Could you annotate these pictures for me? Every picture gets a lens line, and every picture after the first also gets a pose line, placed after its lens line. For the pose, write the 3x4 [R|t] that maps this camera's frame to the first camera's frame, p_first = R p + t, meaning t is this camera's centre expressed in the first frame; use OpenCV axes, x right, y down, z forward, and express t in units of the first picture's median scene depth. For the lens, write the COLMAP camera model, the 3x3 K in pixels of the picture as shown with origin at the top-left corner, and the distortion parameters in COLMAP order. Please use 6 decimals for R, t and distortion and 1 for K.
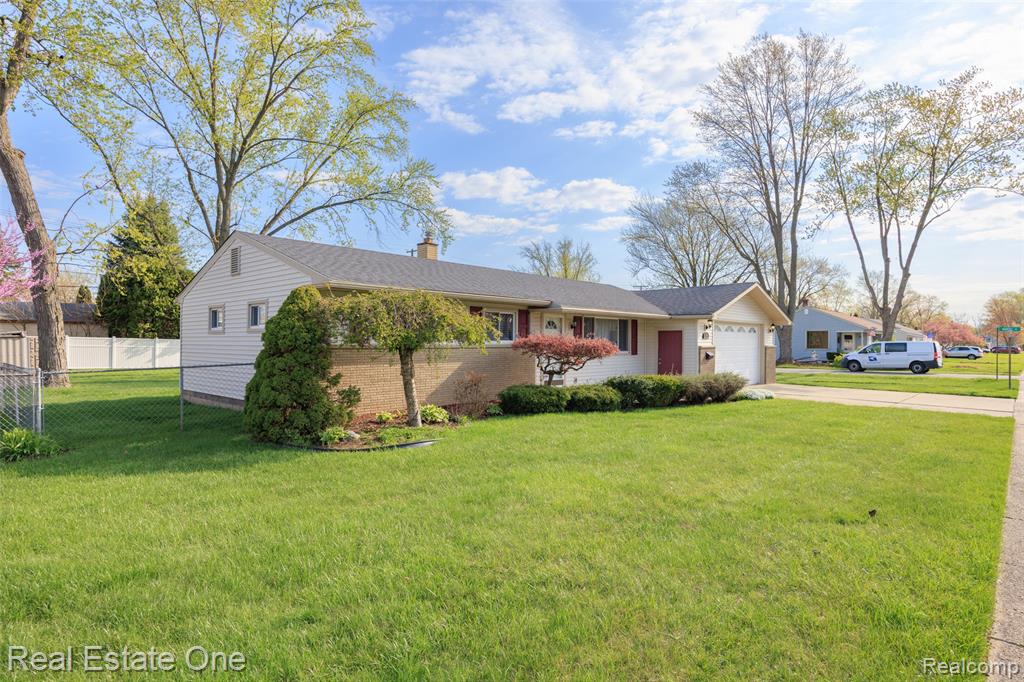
lens RADIAL K [[581.4, 0, 494.3], [0, 581.4, 343.5], [0, 0, 1]] dist [0.005120, 0.001077]
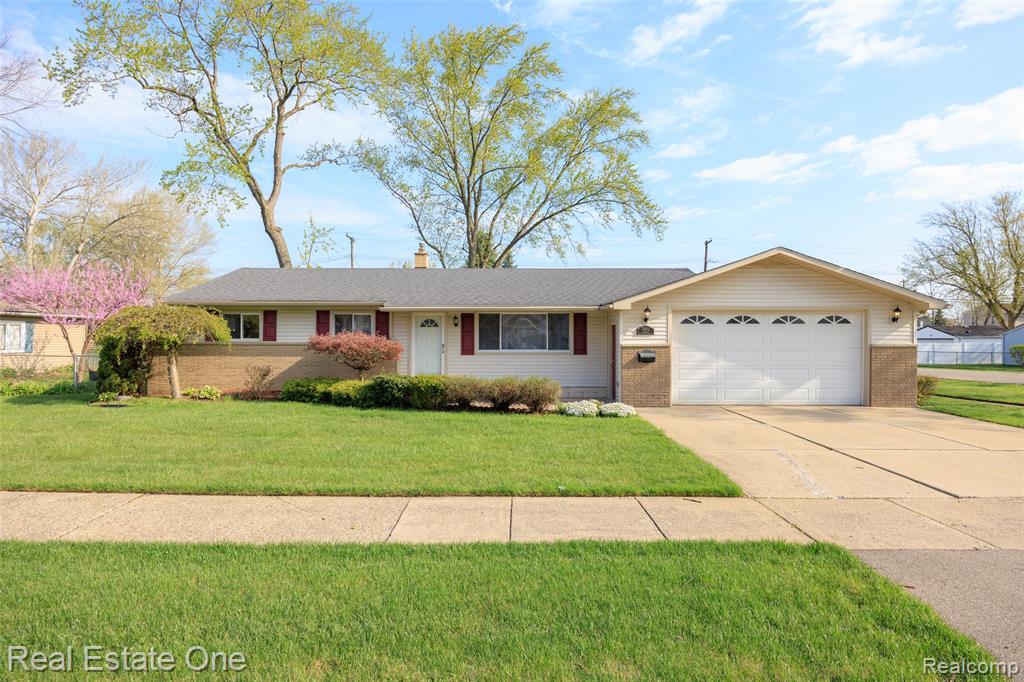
lens RADIAL K [[581.4, 0, 494.3], [0, 581.4, 343.5], [0, 0, 1]] dist [0.005120, 0.001077]
pose [[0.662577, -0.000752, -0.748993, 0.920976], [0.002763, 0.999995, 0.001439, 0.002031], [0.748988, -0.003023, 0.662576, 0.409179]]
